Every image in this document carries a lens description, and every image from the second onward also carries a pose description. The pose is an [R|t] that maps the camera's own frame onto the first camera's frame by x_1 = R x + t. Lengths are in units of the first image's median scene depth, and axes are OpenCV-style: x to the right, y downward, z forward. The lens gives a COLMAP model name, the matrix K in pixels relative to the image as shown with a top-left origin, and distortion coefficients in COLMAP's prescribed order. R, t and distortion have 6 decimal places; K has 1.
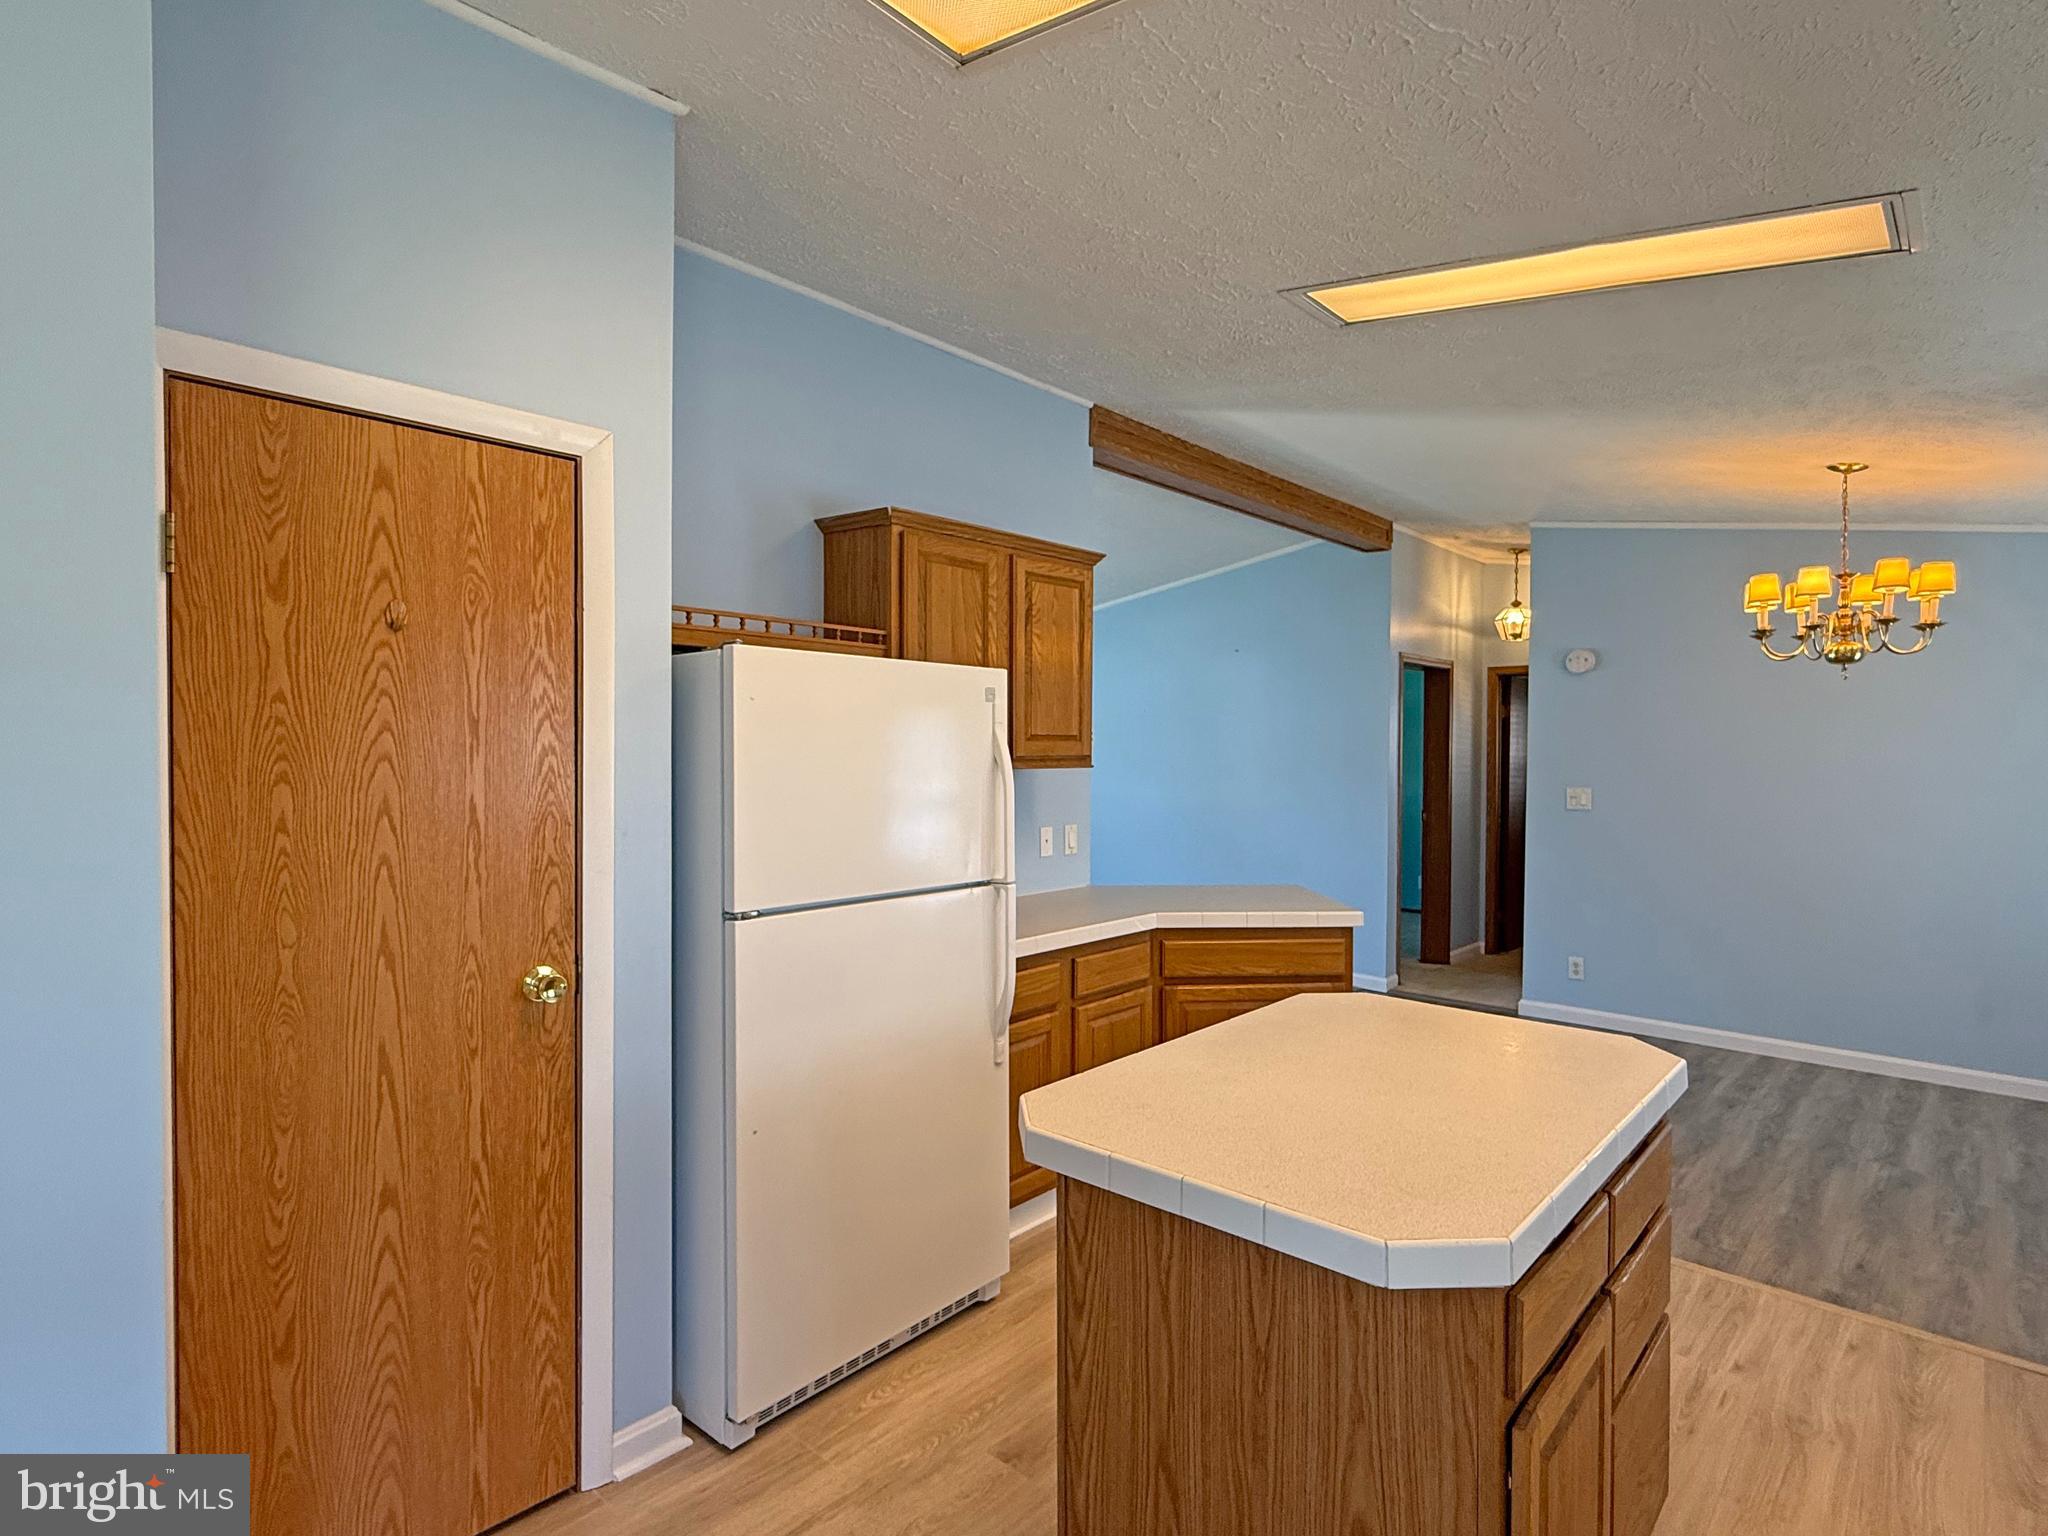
lens RADIAL K [[1067.2, 0, 1022.4], [0, 1067.2, 767.2], [0, 0, 1]] dist [-0.000700, 0.000439]
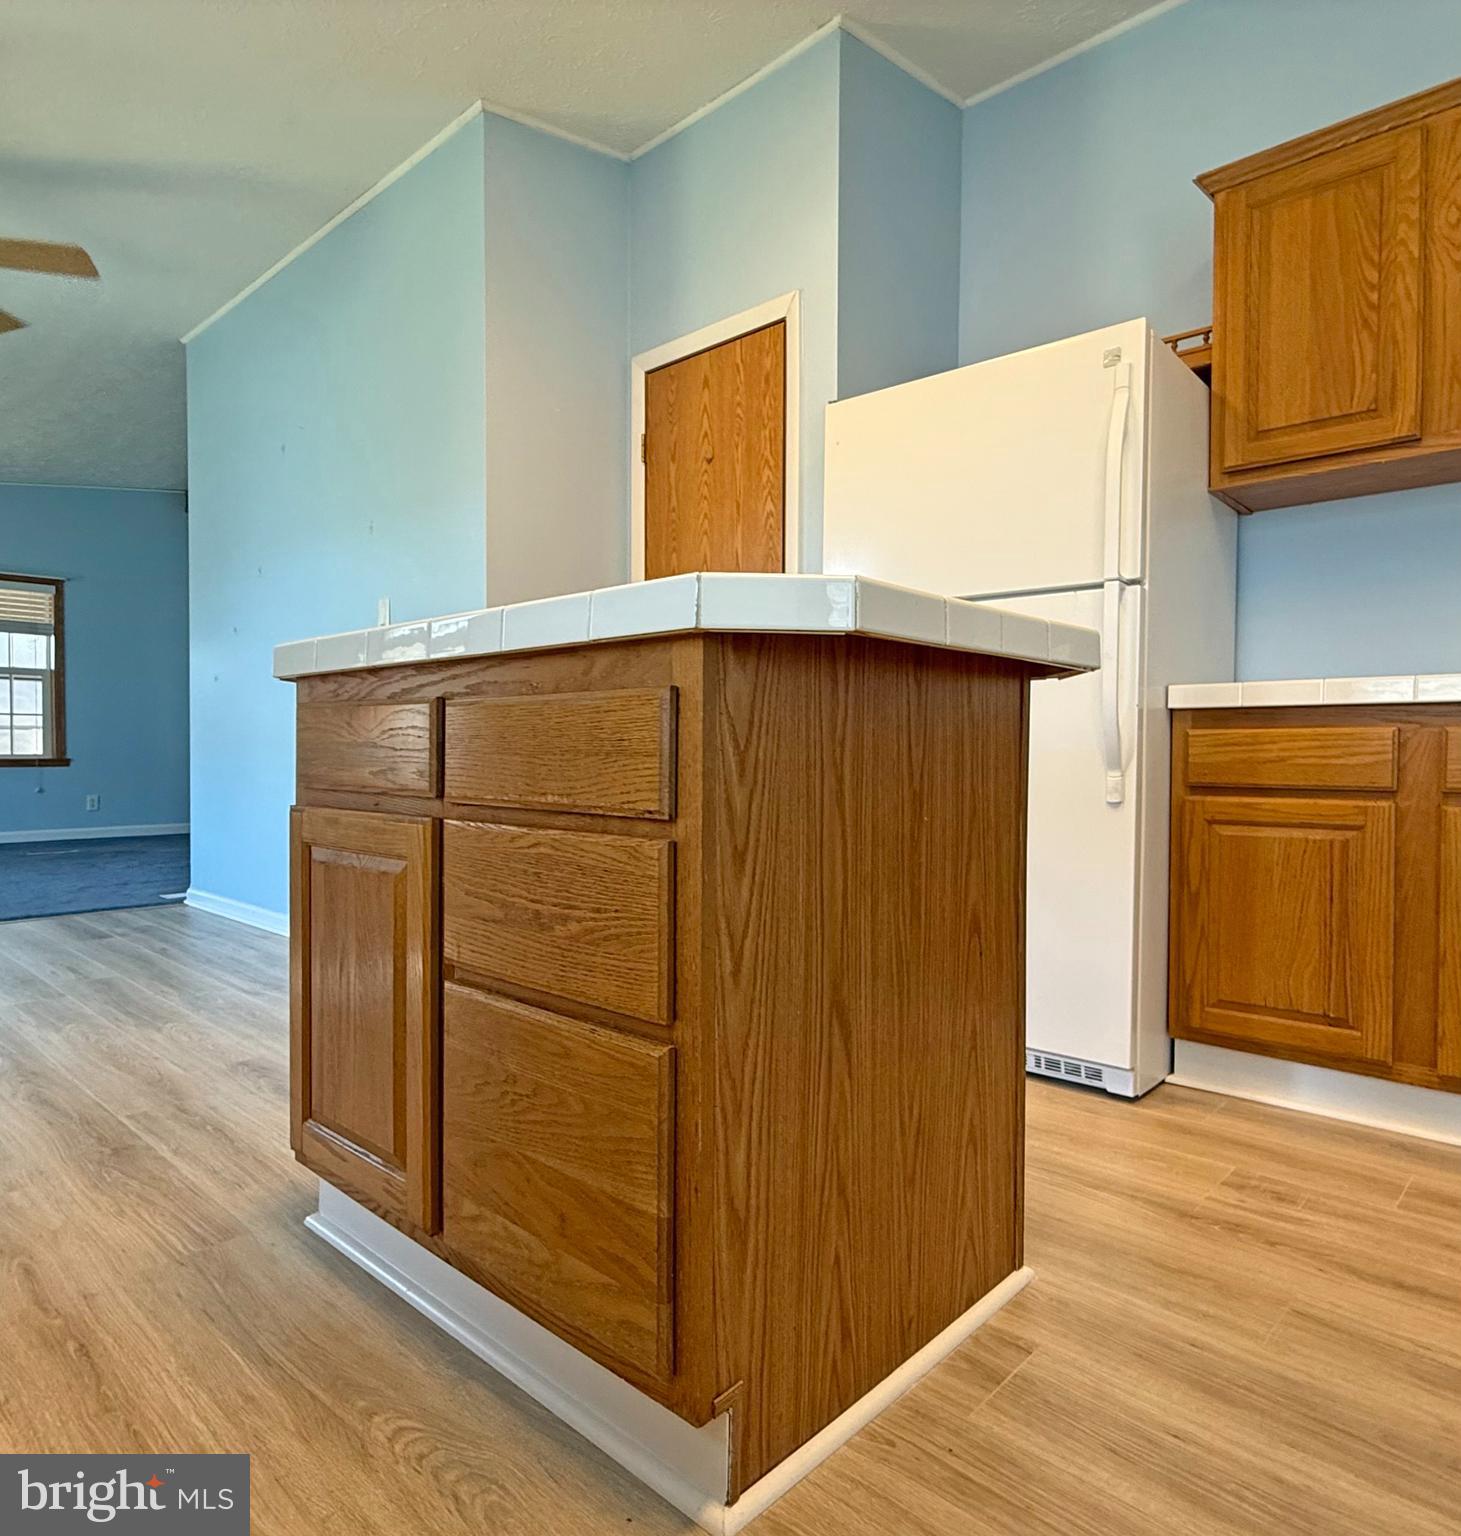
lens RADIAL K [[992.3, 0, 720.7], [0, 992.3, 768.0], [0, 0, 1]] dist [0.002253, -0.002000]
pose [[-0.023946, 0.020389, -0.999505, 0.797734], [-0.016787, 0.999643, 0.020794, 0.254416], [0.999572, 0.017277, -0.023595, 0.751666]]
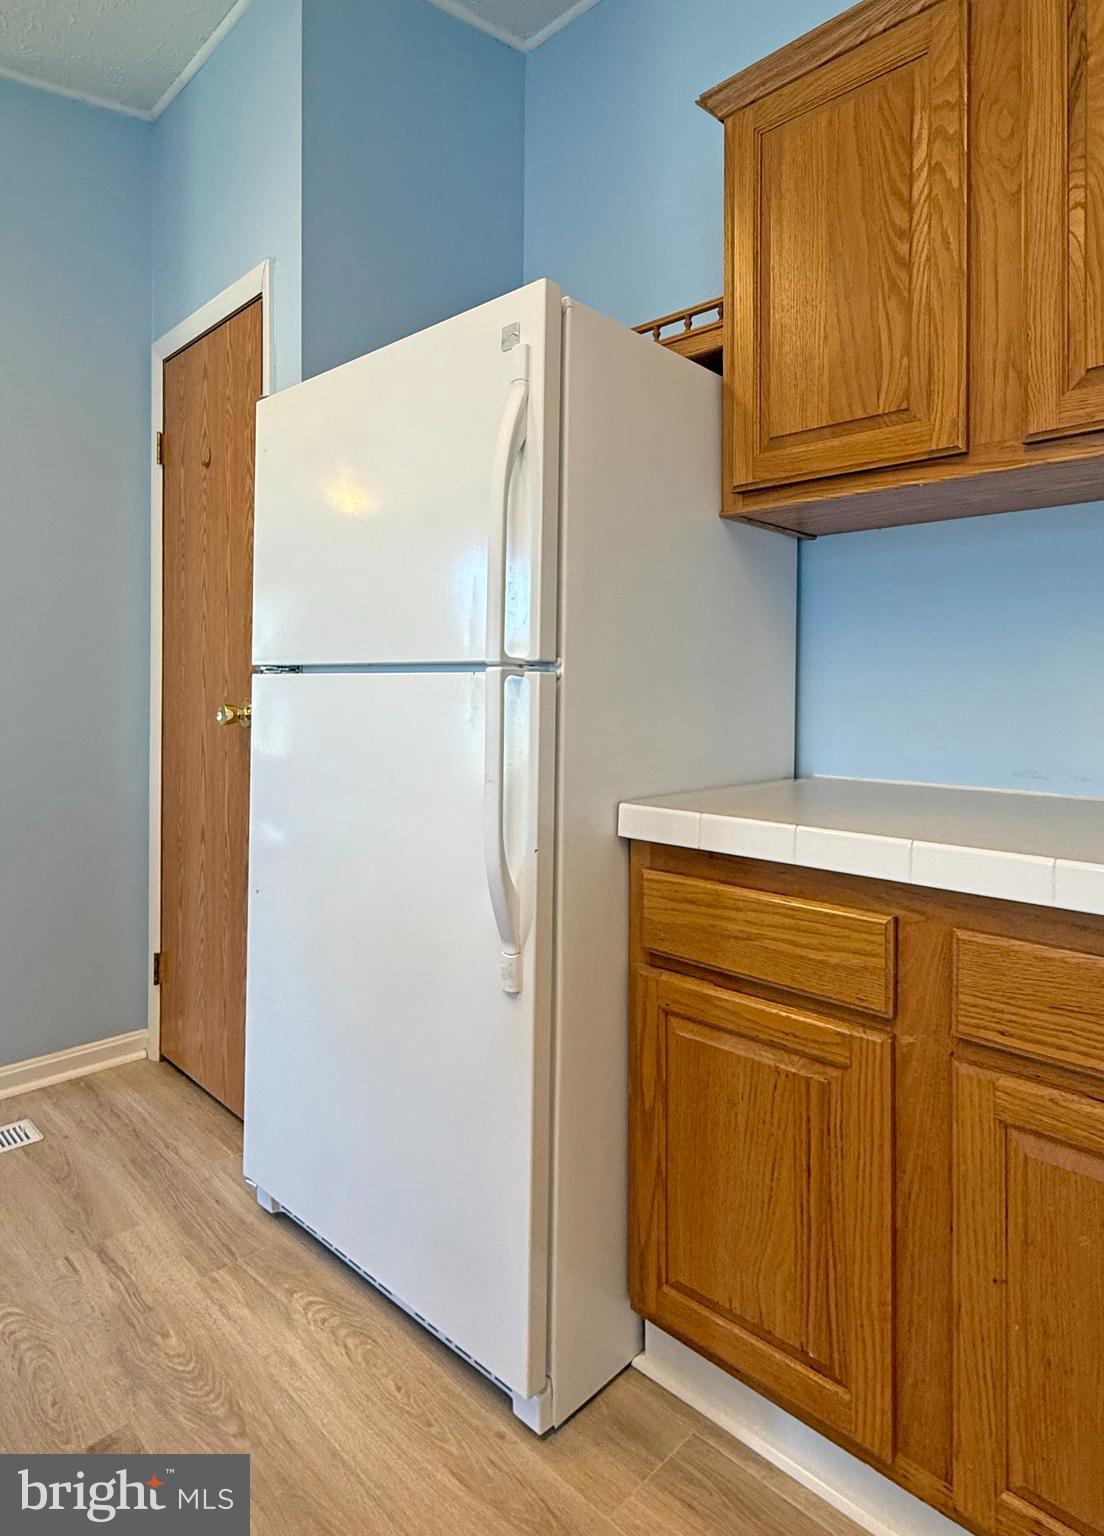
lens RADIAL K [[870.6, 0, 561.0], [0, 870.6, 678.3], [0, 0, 1]] dist [0.003063, -0.002374]
pose [[-0.047321, -0.007642, -0.998851, 0.453071], [-0.019917, 0.999779, -0.006705, 0.123000], [0.998681, 0.019577, -0.047463, 1.107302]]
